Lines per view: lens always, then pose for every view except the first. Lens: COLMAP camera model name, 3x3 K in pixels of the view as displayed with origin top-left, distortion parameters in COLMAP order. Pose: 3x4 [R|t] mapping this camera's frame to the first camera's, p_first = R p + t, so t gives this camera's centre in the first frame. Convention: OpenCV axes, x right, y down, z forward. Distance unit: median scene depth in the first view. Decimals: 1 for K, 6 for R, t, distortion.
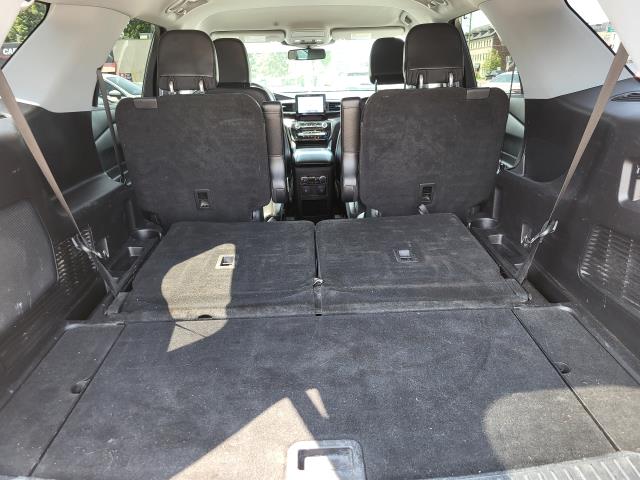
lens RADIAL K [[486.9, 0, 317.2], [0, 486.9, 239.4], [0, 0, 1]] dist [0.057936, -0.036738]
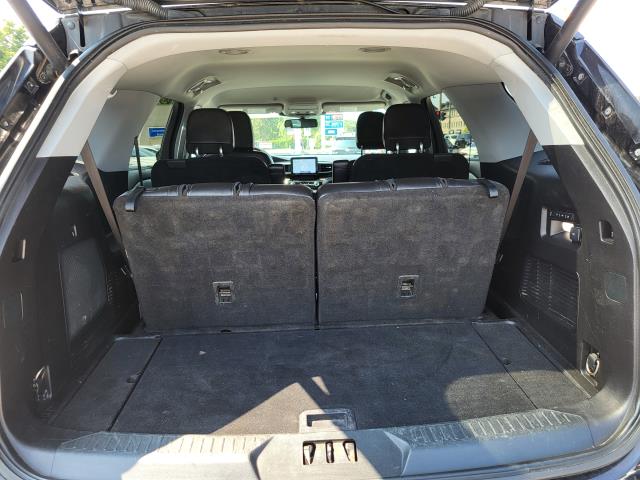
lens RADIAL K [[486.9, 0, 323.6], [0, 486.9, 238.8], [0, 0, 1]] dist [0.057936, -0.036738]
pose [[0.999315, 0.000226, 0.037001, -0.031344], [0.004298, 0.992503, -0.122143, 0.083515], [-0.036751, 0.122219, 0.991823, -0.285583]]
